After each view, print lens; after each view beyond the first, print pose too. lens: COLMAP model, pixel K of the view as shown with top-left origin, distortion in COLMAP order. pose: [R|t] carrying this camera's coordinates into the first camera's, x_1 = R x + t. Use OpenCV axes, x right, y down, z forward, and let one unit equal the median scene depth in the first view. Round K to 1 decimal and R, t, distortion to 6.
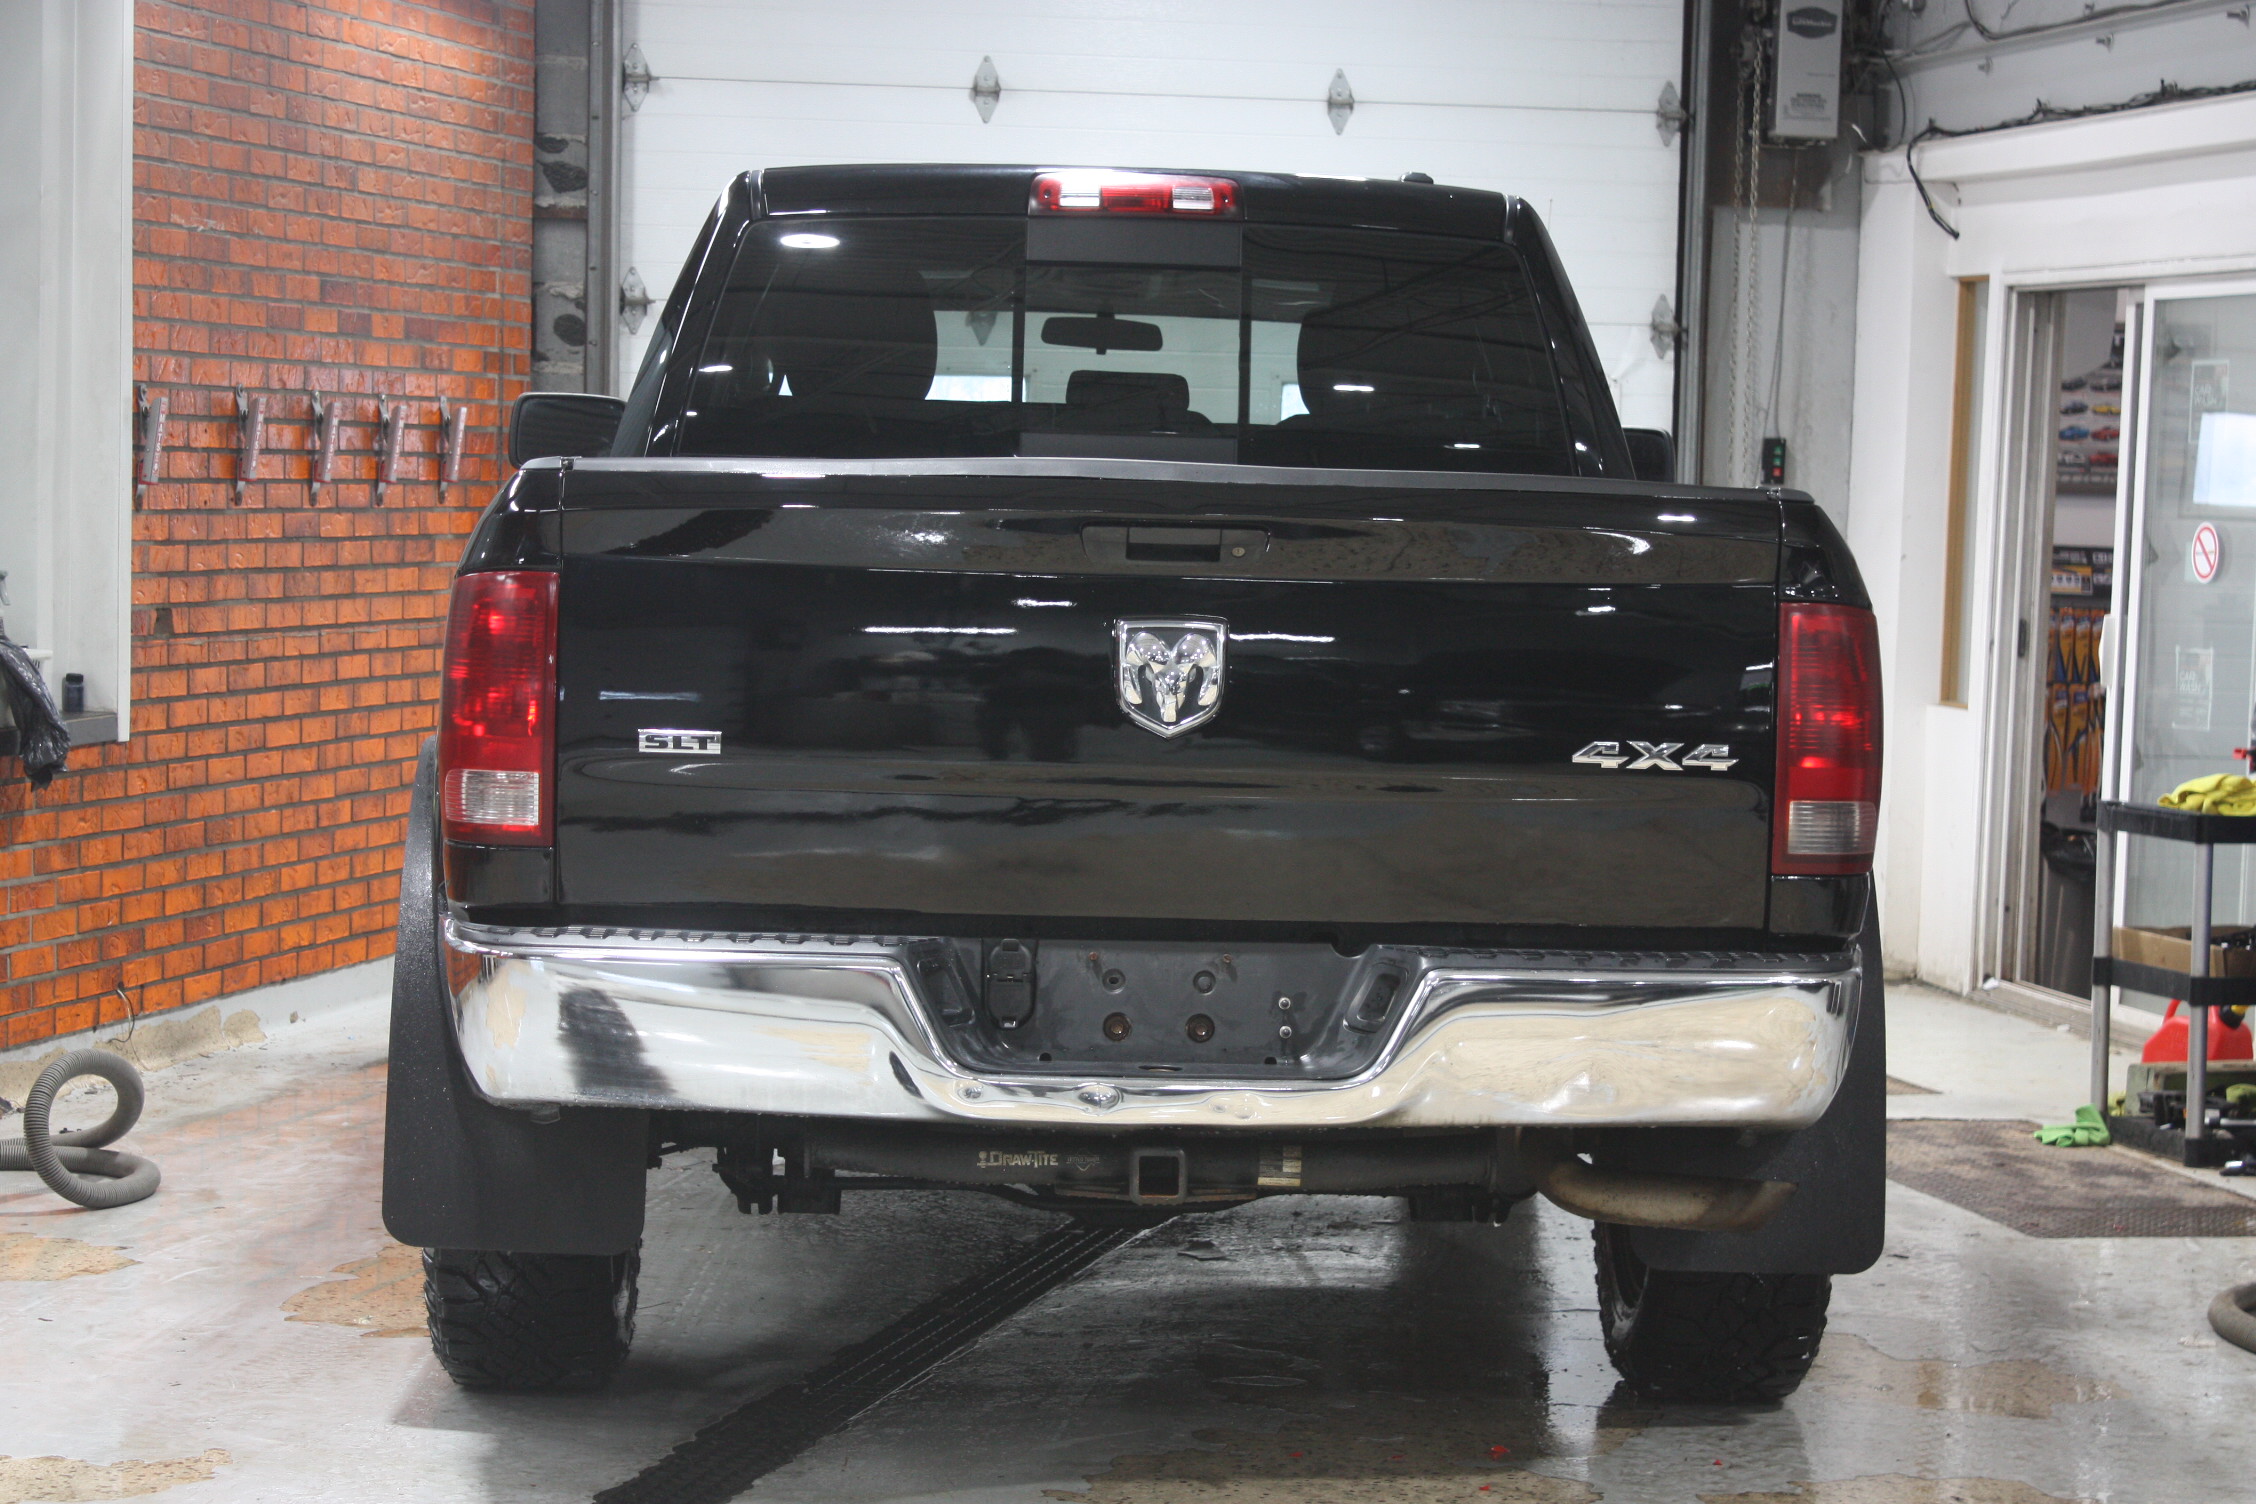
lens RADIAL K [[4881.0, 0, 1128.0], [0, 4881.0, 758.9], [0, 0, 1]] dist [0.058386, 0.000000]
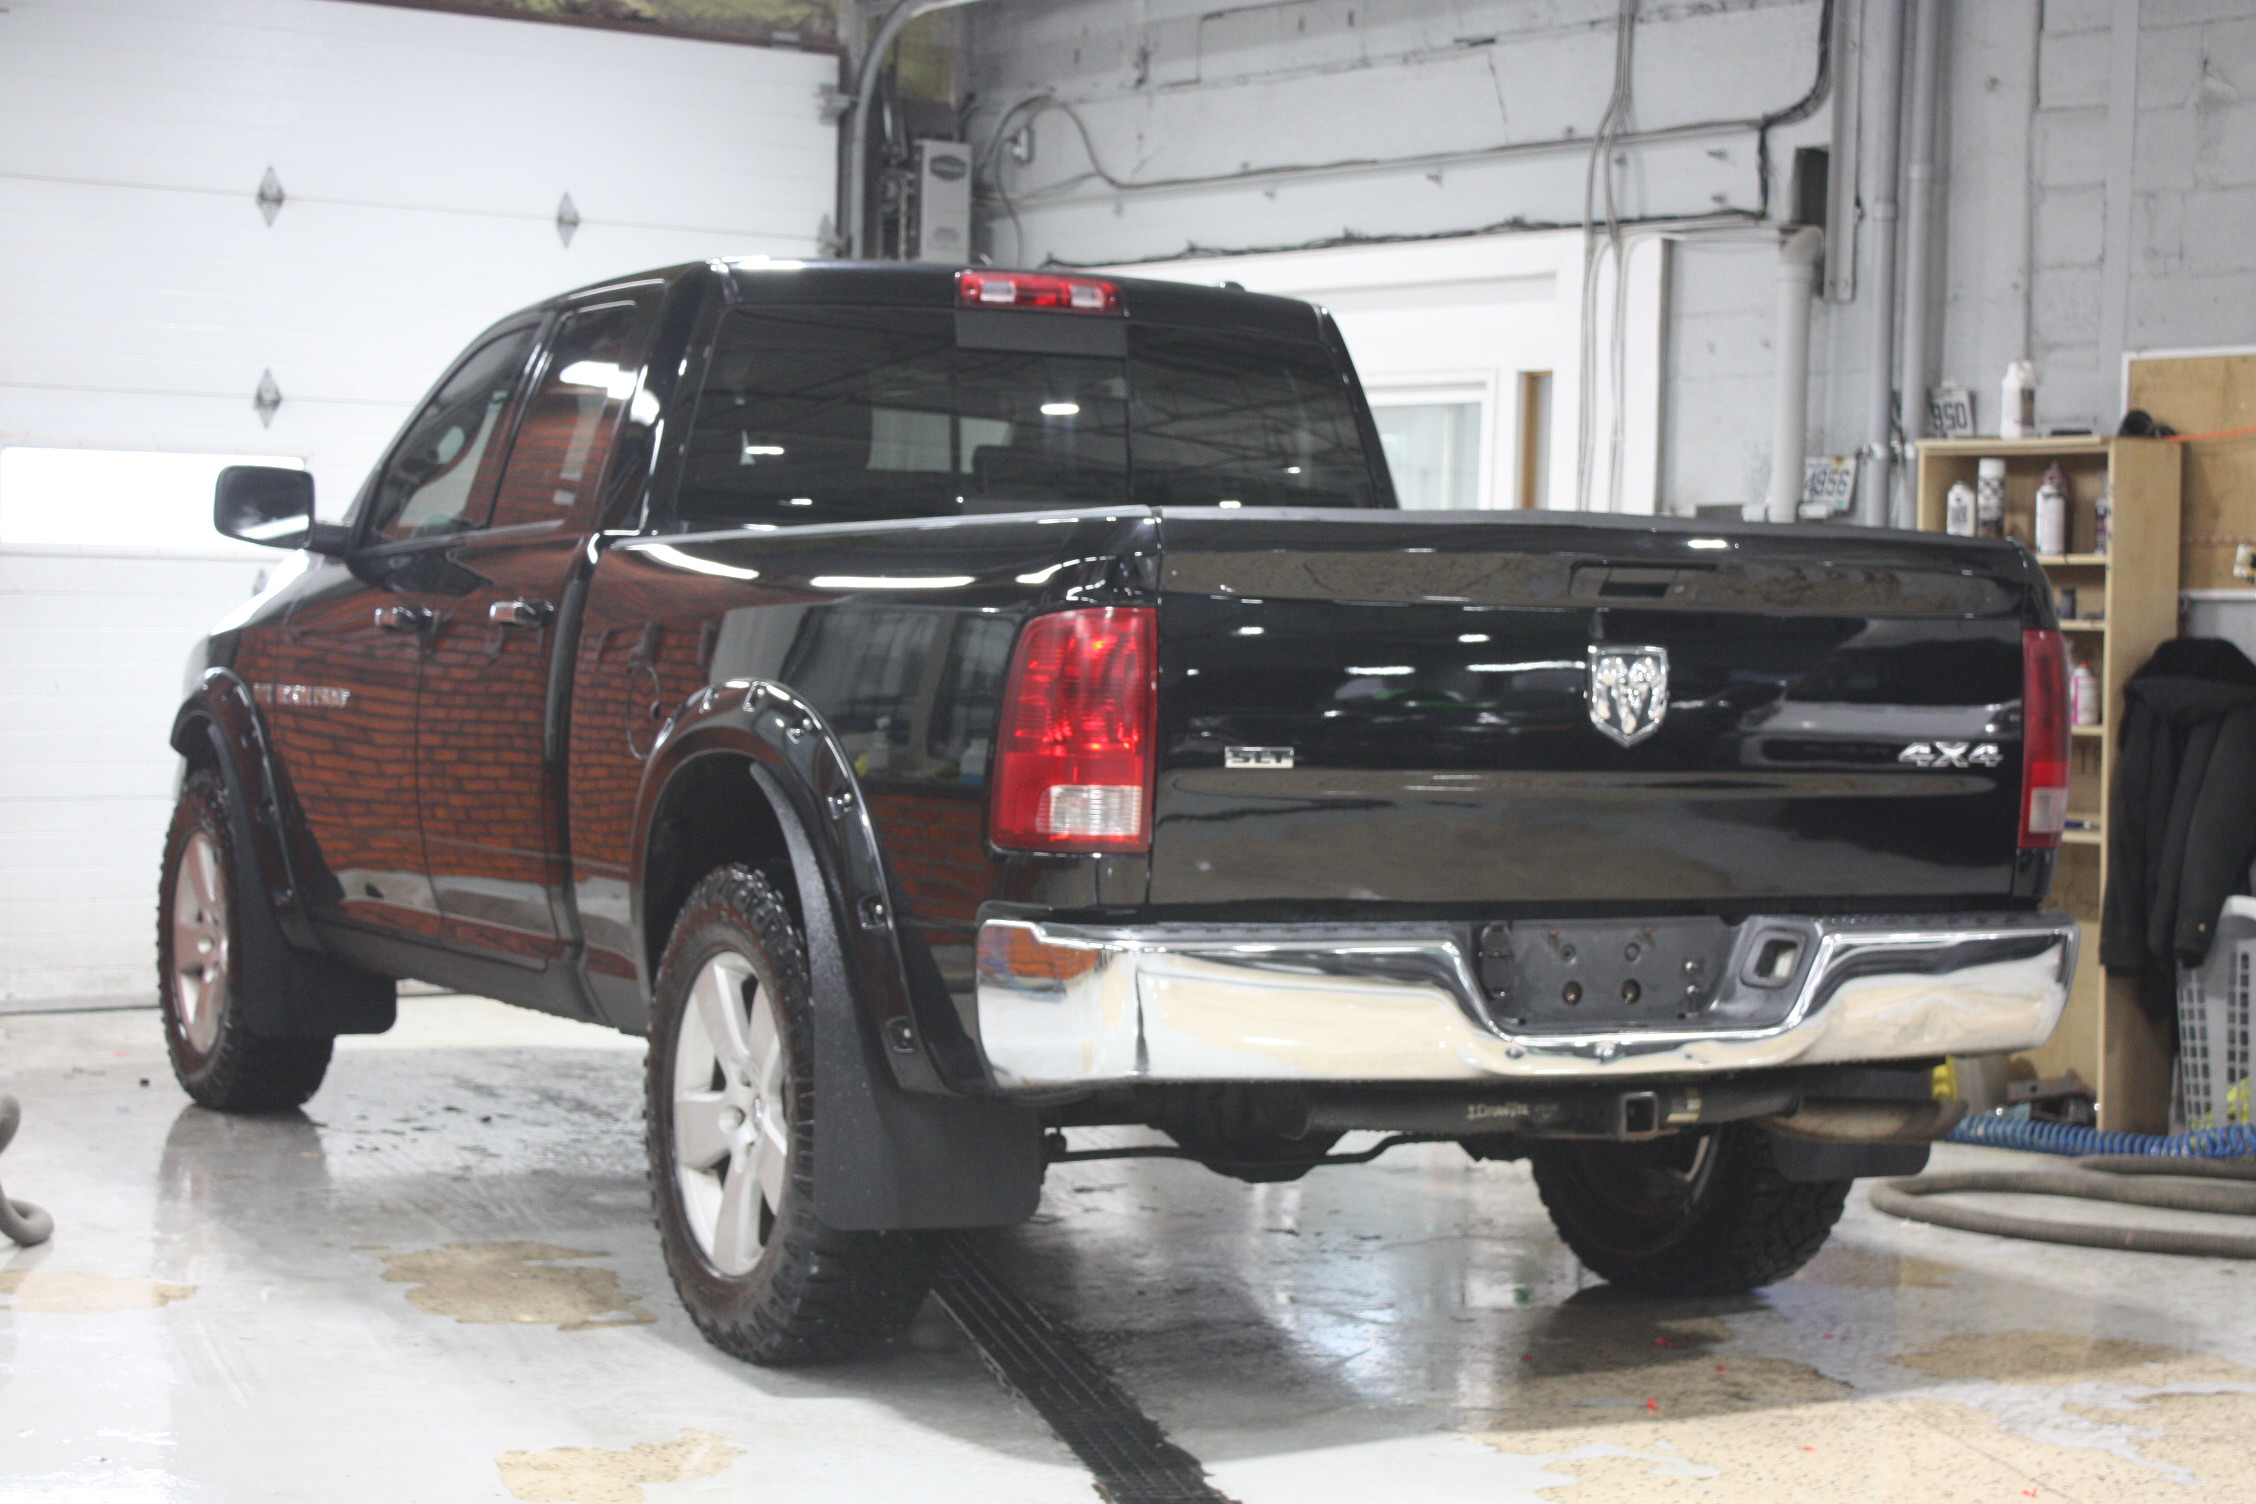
lens RADIAL K [[4279.5, 0, 1127.7], [0, 4279.5, 744.7], [0, 0, 1]] dist [0.024646, 0.000000]
pose [[0.902051, -0.017086, 0.431291, -0.542747], [0.025312, 0.999591, -0.013342, 0.006042], [-0.430887, 0.022952, 0.902114, 0.113100]]
